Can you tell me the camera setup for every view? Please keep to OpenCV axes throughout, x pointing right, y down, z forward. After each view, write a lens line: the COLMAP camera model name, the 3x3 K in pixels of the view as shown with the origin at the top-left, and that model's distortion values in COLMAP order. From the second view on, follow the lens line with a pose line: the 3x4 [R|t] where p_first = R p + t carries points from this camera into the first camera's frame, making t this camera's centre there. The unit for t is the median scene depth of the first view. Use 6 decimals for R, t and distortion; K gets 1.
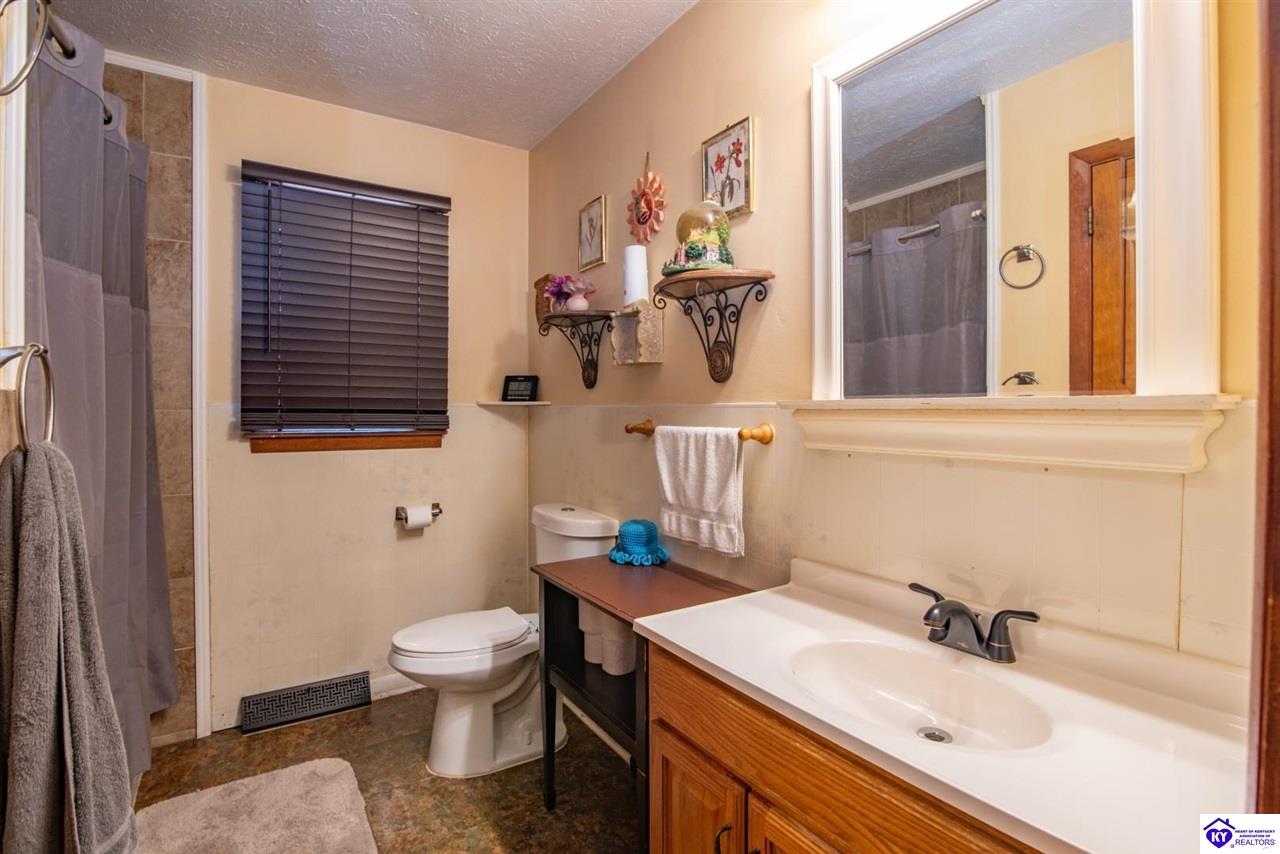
lens RADIAL K [[612.4, 0, 635.1], [0, 612.4, 419.6], [0, 0, 1]] dist [-0.010583, -0.001294]
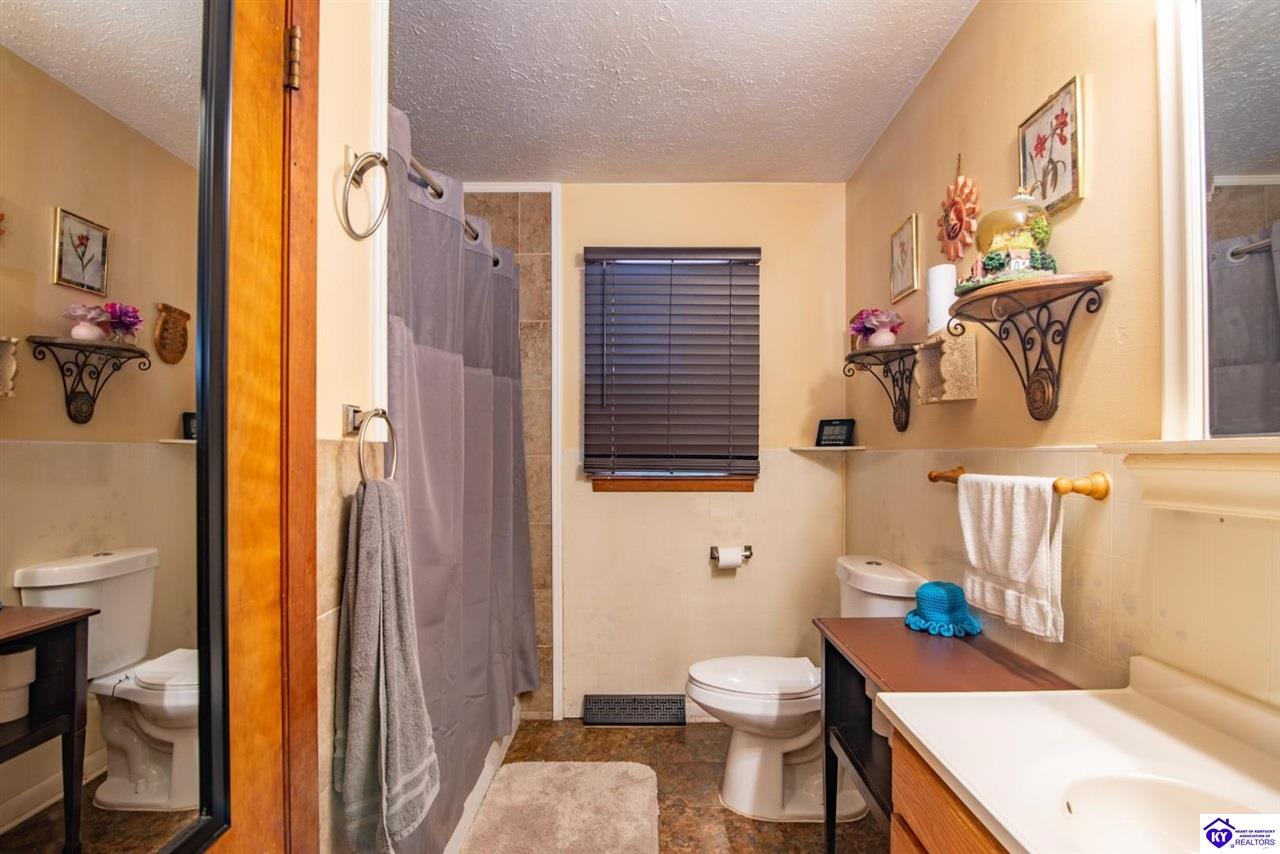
lens RADIAL K [[612.4, 0, 638.7], [0, 612.4, 464.5], [0, 0, 1]] dist [-0.010583, -0.001294]
pose [[0.843336, 0.006571, -0.537347, 0.106144], [-0.006929, 0.999975, 0.001355, -0.000738], [0.537343, 0.002581, 0.843360, 0.042811]]
